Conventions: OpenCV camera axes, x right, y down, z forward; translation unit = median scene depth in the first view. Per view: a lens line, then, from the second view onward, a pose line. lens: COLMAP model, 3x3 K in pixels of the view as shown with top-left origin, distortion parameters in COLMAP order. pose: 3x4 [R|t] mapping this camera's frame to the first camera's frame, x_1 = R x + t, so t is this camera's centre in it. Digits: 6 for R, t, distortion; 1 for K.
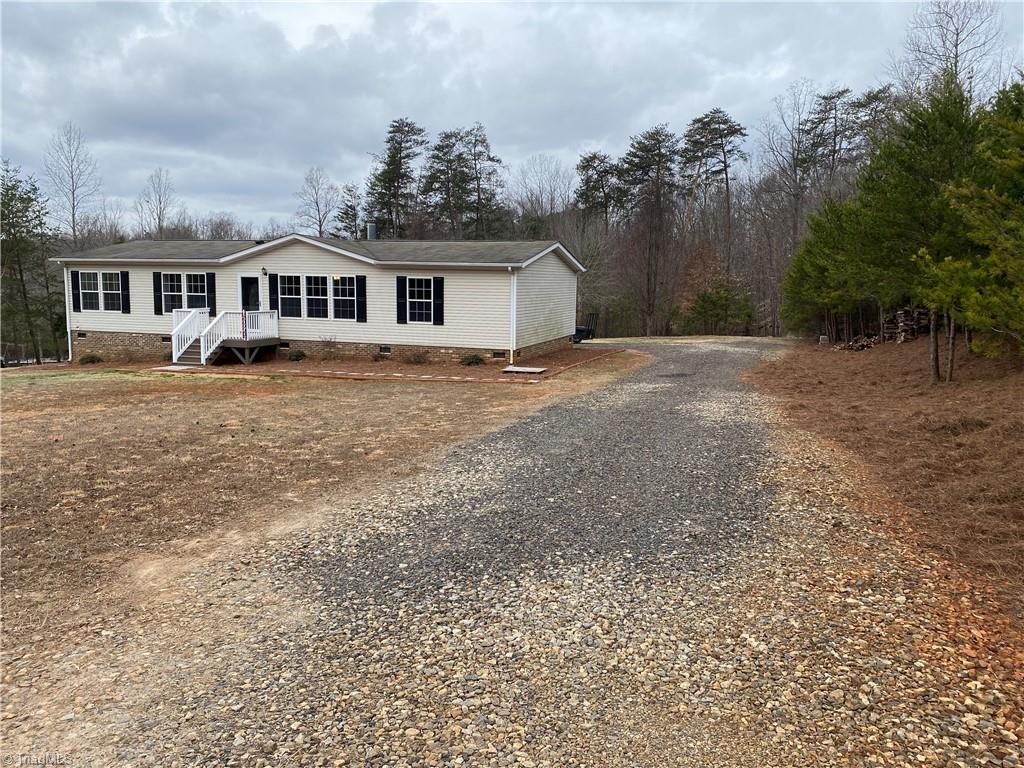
lens RADIAL K [[788.0, 0, 514.3], [0, 788.0, 373.1], [0, 0, 1]] dist [0.030141, -0.027427]
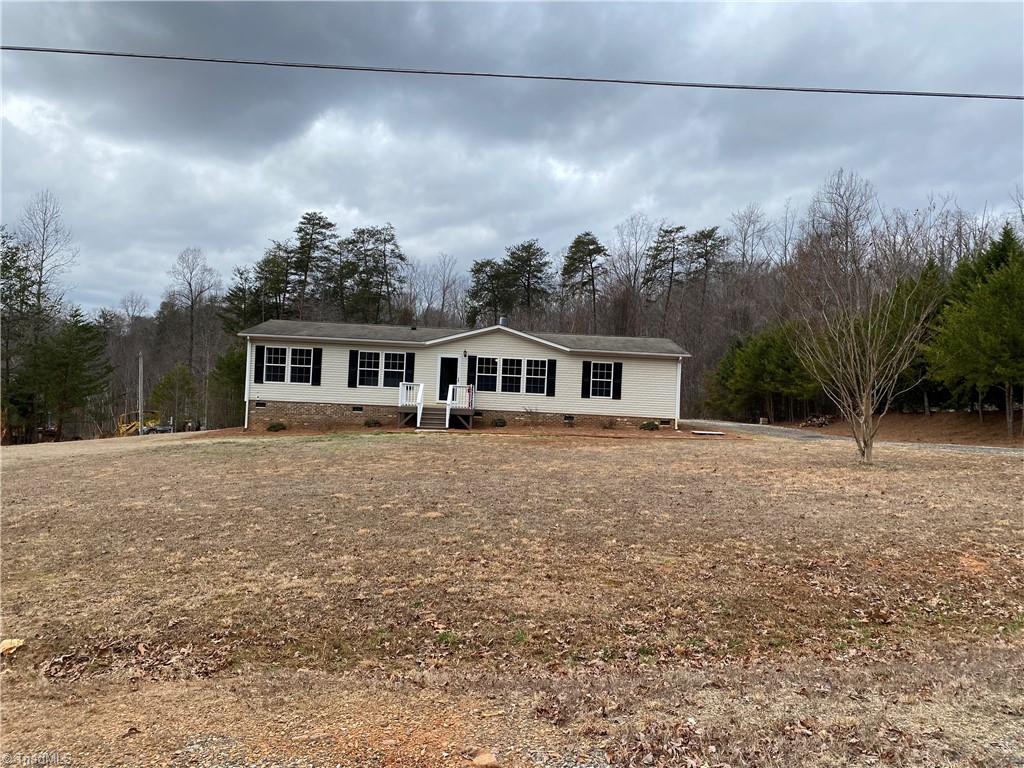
lens RADIAL K [[788.0, 0, 516.3], [0, 788.0, 387.9], [0, 0, 1]] dist [0.030141, -0.027427]
pose [[0.939972, 0.024482, 0.340372, -0.653611], [0.009172, 0.995250, -0.096915, 0.042256], [-0.341128, 0.094219, 0.935283, -0.154595]]
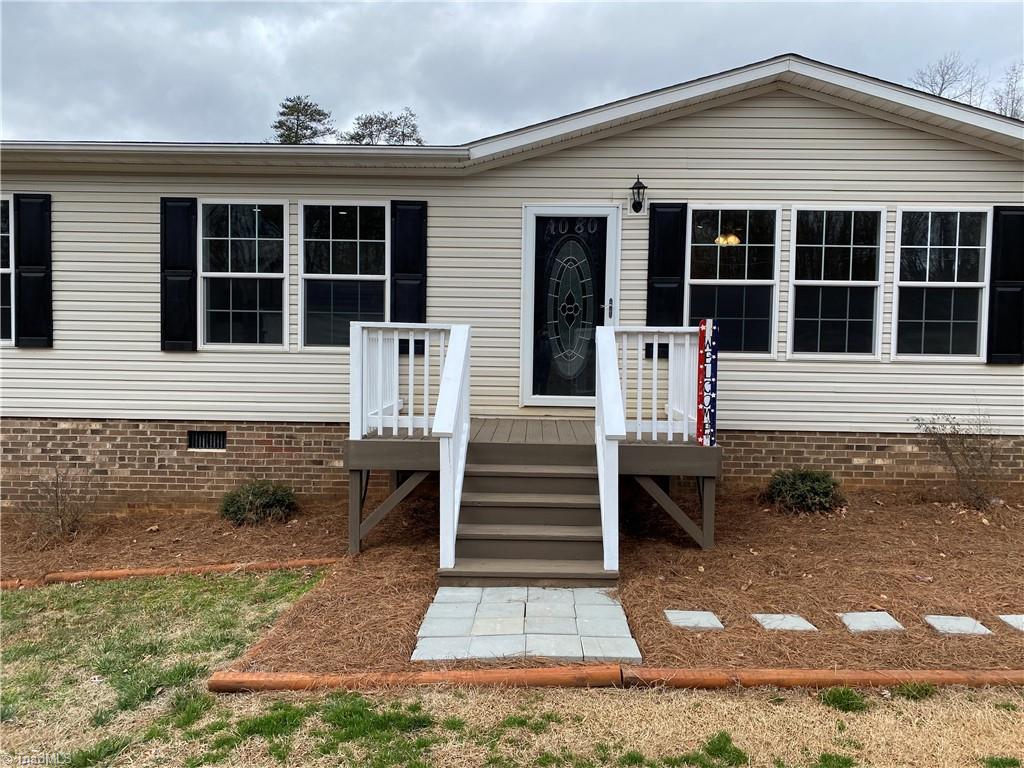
lens RADIAL K [[788.0, 0, 513.7], [0, 788.0, 379.9], [0, 0, 1]] dist [0.030141, -0.027427]
pose [[0.958220, -0.014821, 0.285648, -0.442663], [0.033028, 0.997710, -0.059030, -0.046084], [-0.284119, 0.065998, 0.956515, 0.744007]]
